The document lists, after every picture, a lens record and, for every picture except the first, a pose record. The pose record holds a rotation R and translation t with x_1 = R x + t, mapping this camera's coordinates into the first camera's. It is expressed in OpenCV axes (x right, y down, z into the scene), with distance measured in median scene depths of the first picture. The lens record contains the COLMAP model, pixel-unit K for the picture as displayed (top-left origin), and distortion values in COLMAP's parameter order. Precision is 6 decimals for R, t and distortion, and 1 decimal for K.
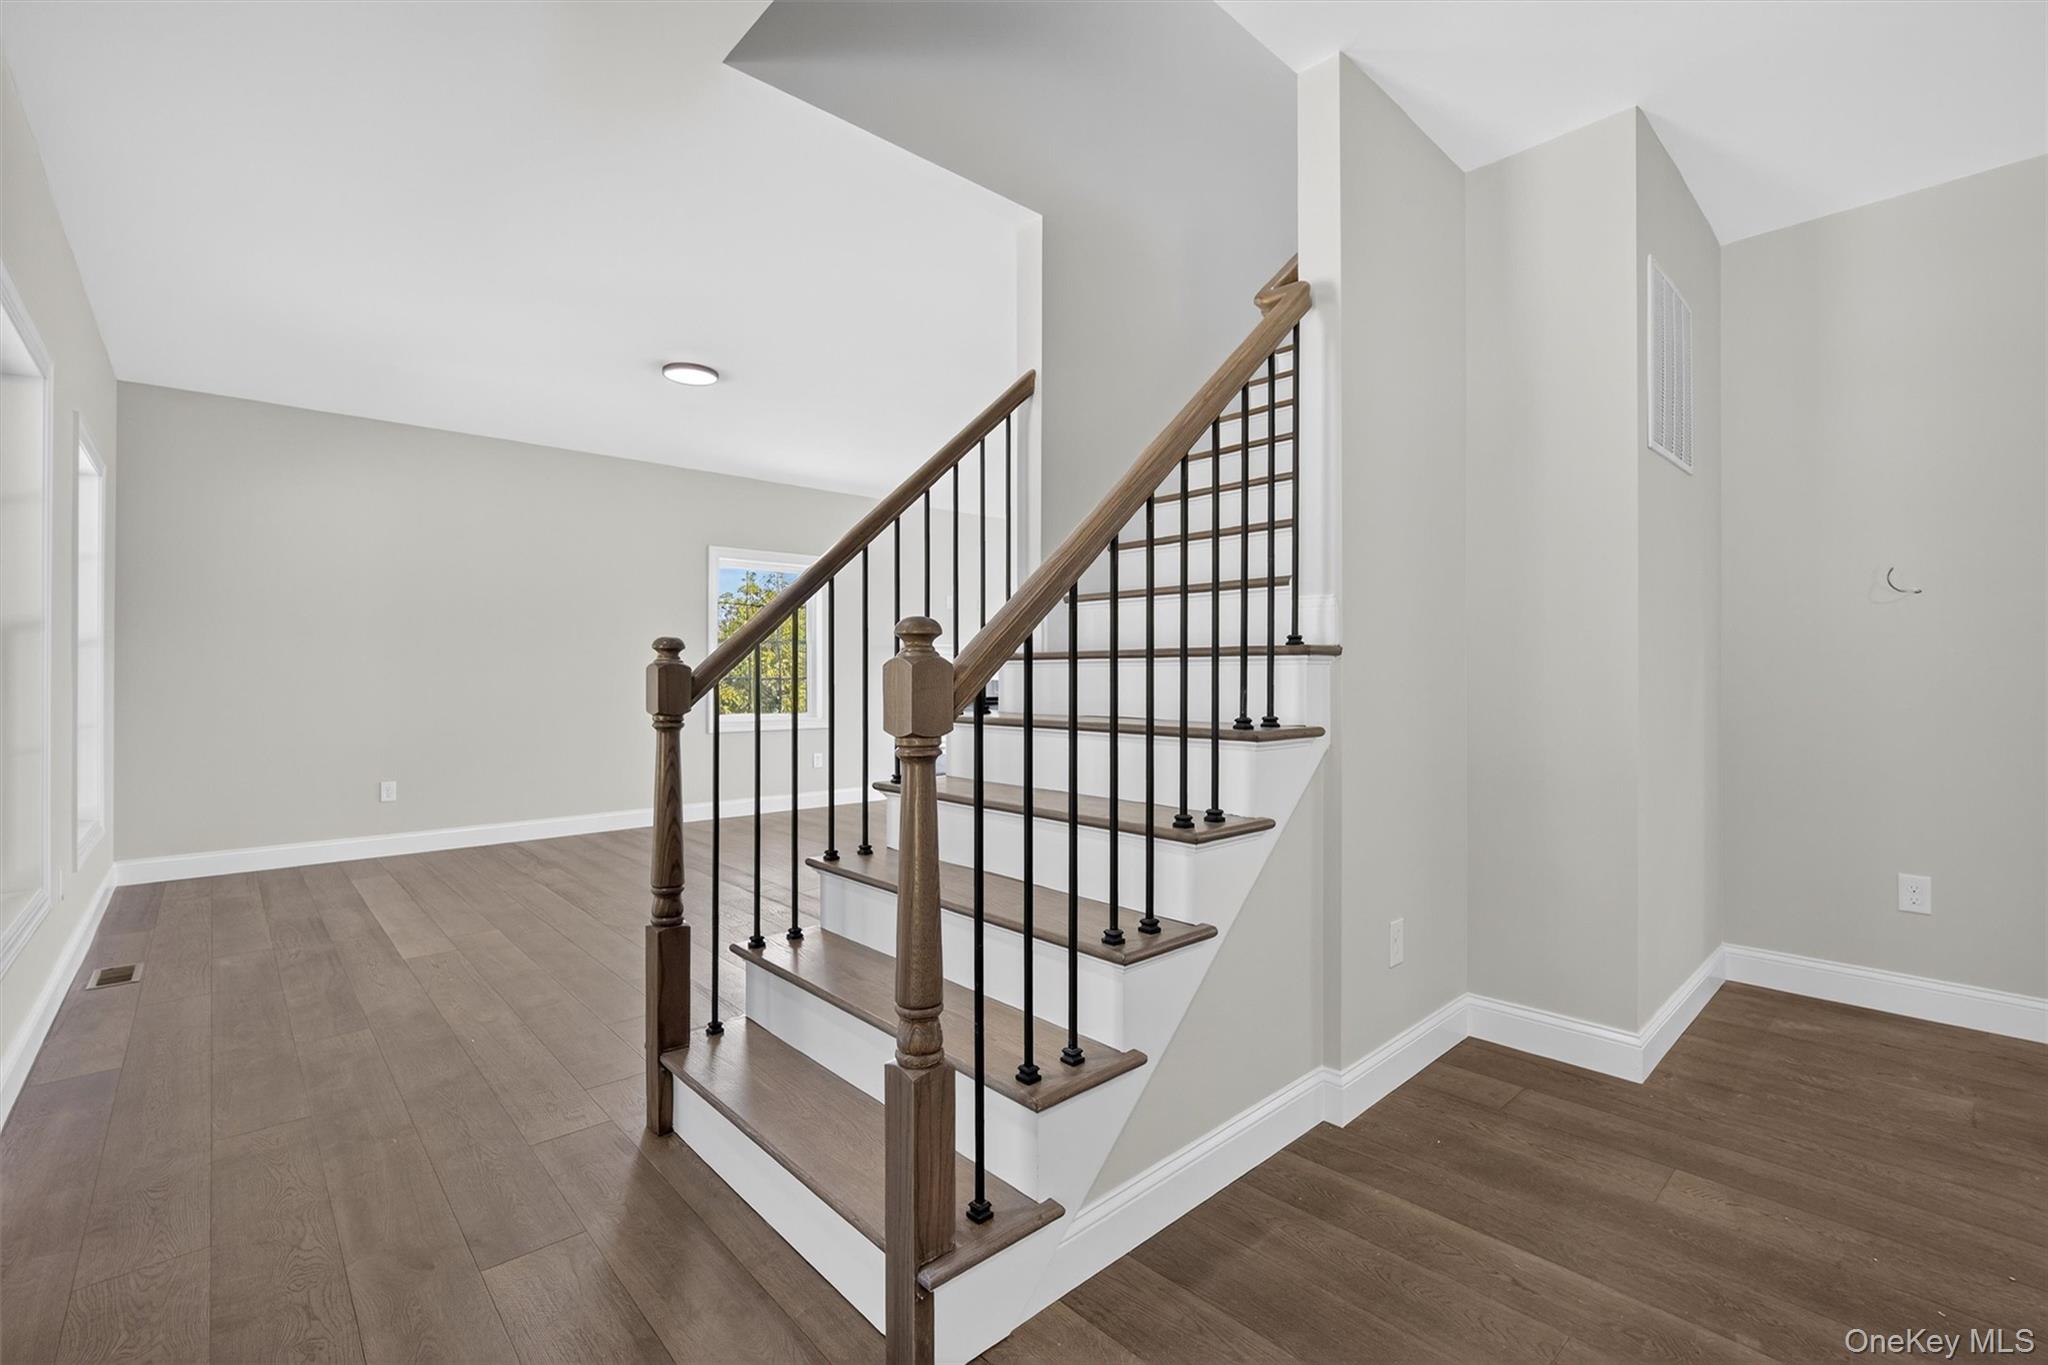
lens RADIAL K [[889.3, 0, 1030.2], [0, 889.3, 682.3], [0, 0, 1]] dist [-0.004223, 0.000148]
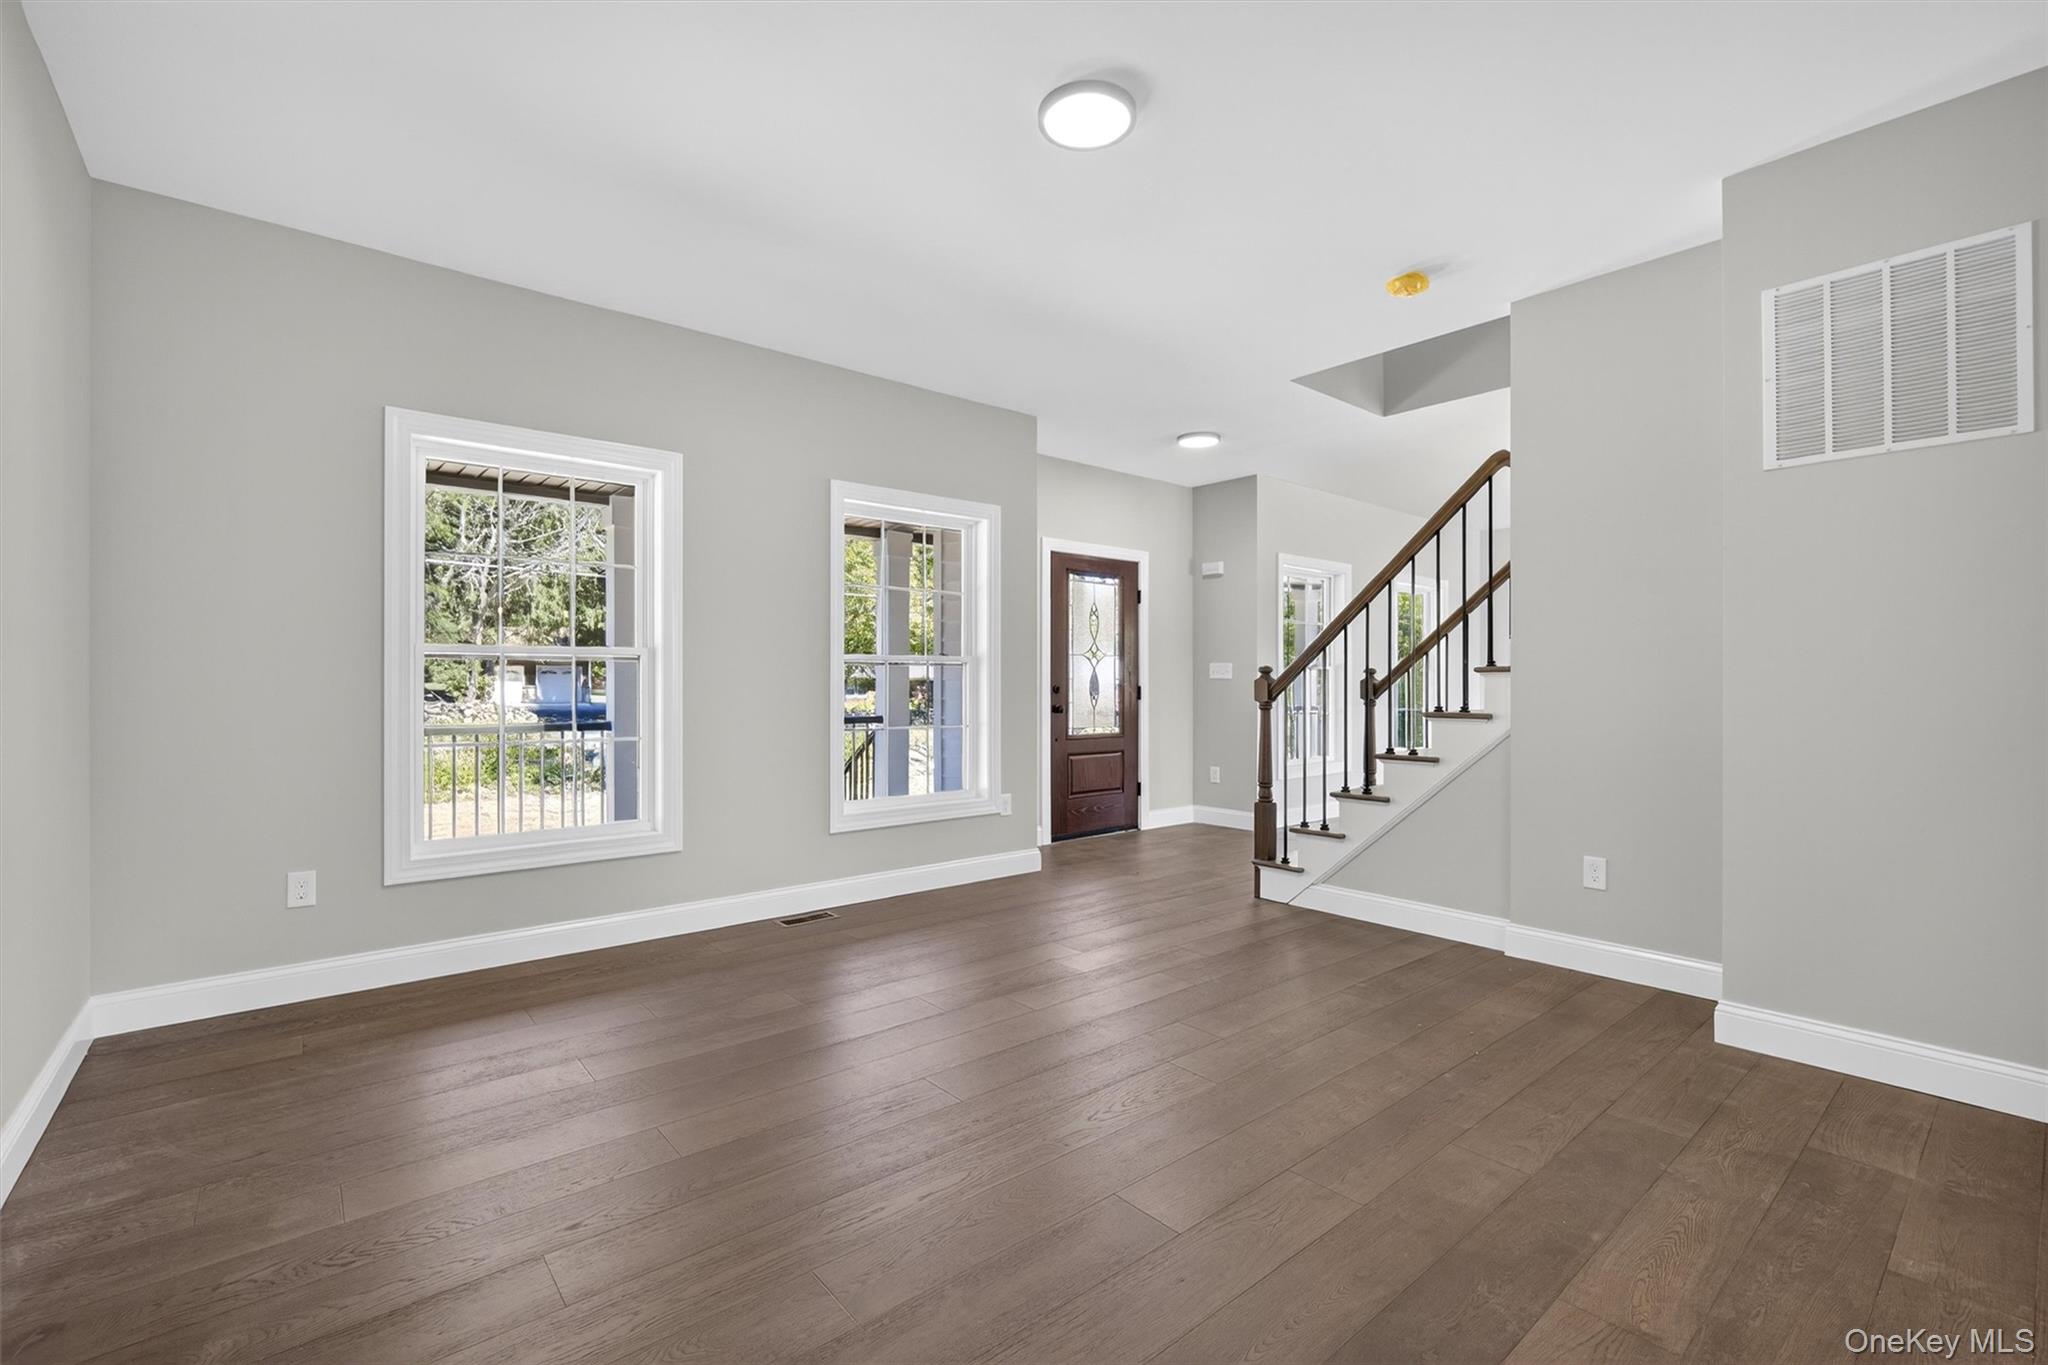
lens RADIAL K [[889.3, 0, 1030.2], [0, 889.3, 682.3], [0, 0, 1]] dist [-0.004223, 0.000148]
pose [[-0.045853, -0.000506, -0.998948, 1.947794], [-0.012337, 0.999924, 0.000060, -0.001293], [0.998872, 0.012327, -0.045856, 0.166842]]
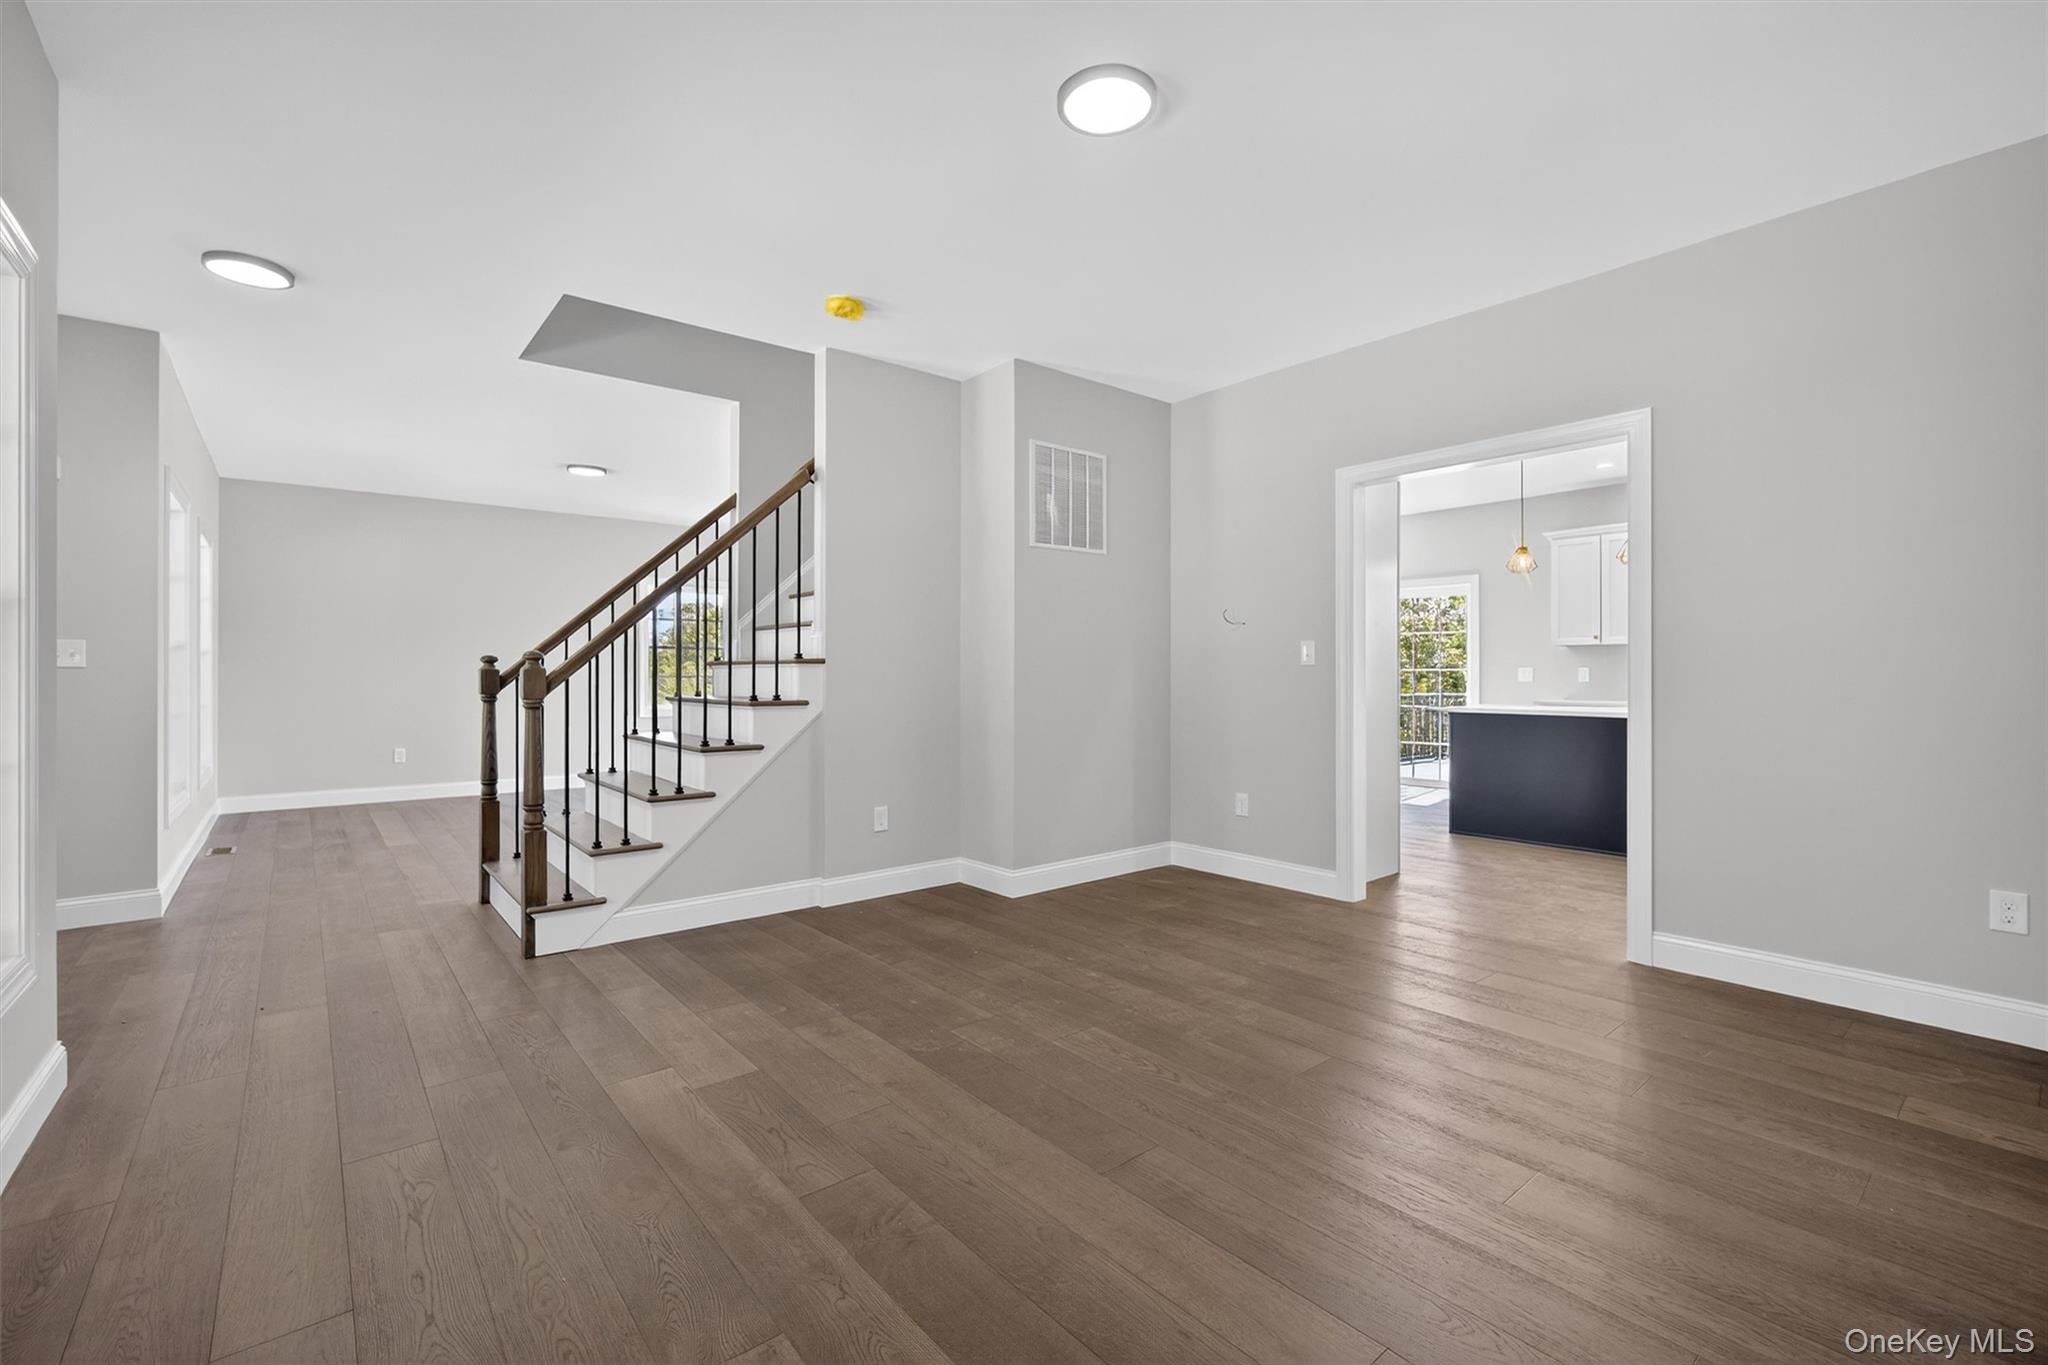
lens RADIAL K [[891.2, 0, 1025.0], [0, 891.2, 677.0], [0, 0, 1]] dist [-0.000662, 0.000607]
pose [[0.998198, 0.000683, -0.060002, 0.854795], [-0.001156, 0.999968, -0.007853, 0.011481], [0.059995, 0.007909, 0.998167, -0.866888]]
